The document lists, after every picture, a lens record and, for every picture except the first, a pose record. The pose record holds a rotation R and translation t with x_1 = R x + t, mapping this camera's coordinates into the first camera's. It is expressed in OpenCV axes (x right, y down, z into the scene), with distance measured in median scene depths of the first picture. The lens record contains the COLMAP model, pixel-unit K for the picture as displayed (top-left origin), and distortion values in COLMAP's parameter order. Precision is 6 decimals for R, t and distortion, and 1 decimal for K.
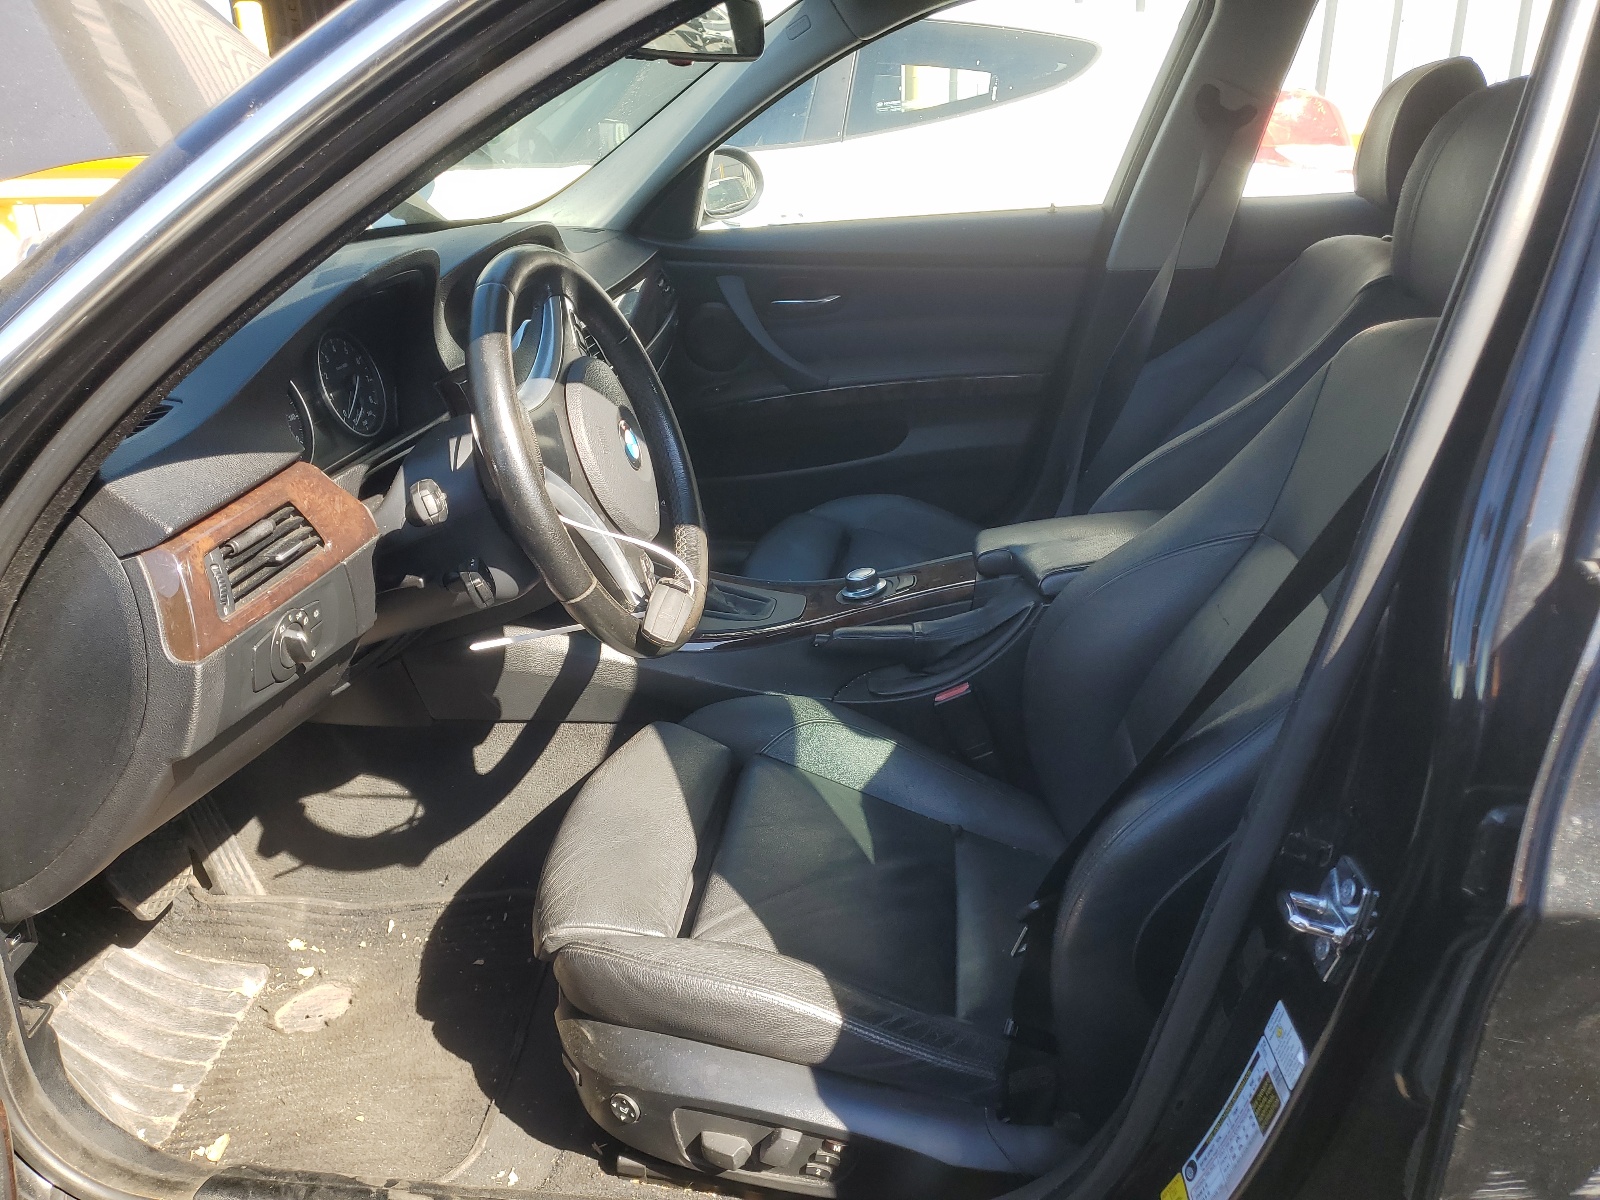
lens RADIAL K [[1297.2, 0, 800.0], [0, 1297.2, 600.0], [0, 0, 1]] dist [-0.038386, -0.001301]
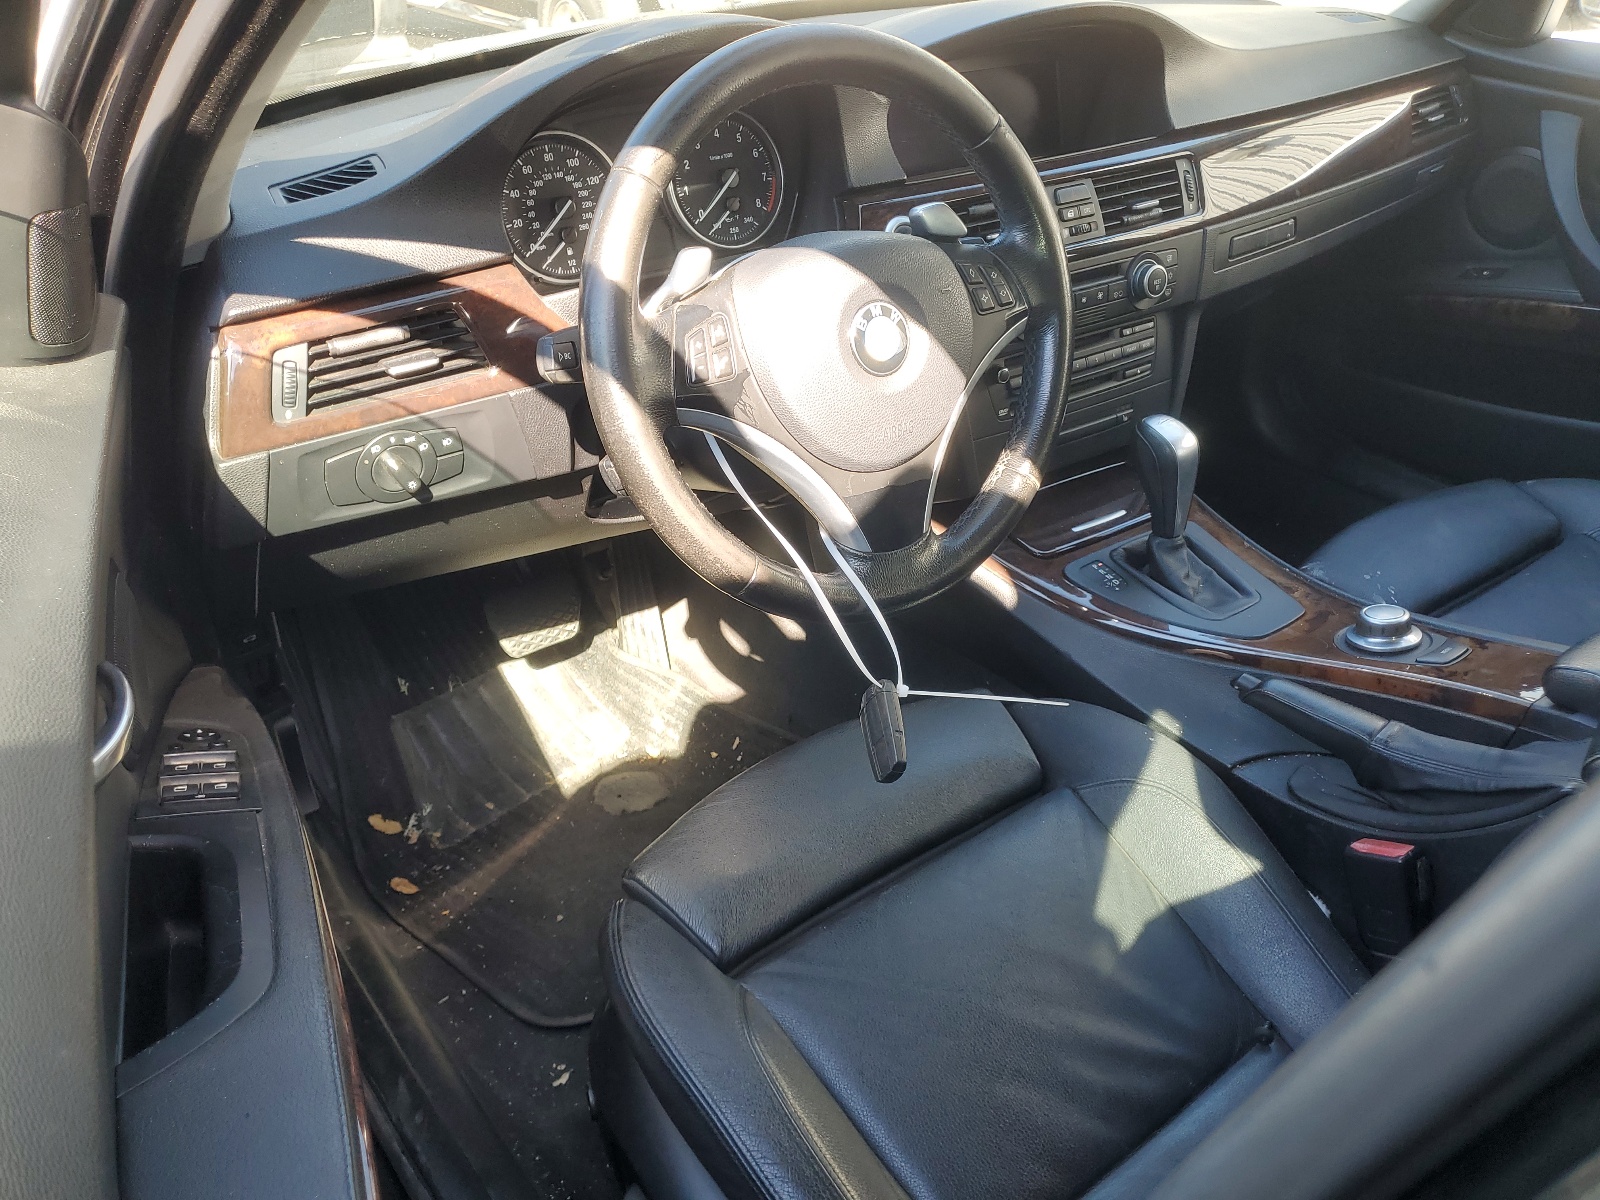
lens RADIAL K [[1297.2, 0, 800.0], [0, 1297.2, 600.0], [0, 0, 1]] dist [-0.038386, -0.001301]
pose [[0.693124, 0.396007, -0.602294, 0.251464], [-0.275427, 0.917668, 0.286401, -0.143116], [0.666122, -0.032623, 0.745129, 0.339027]]
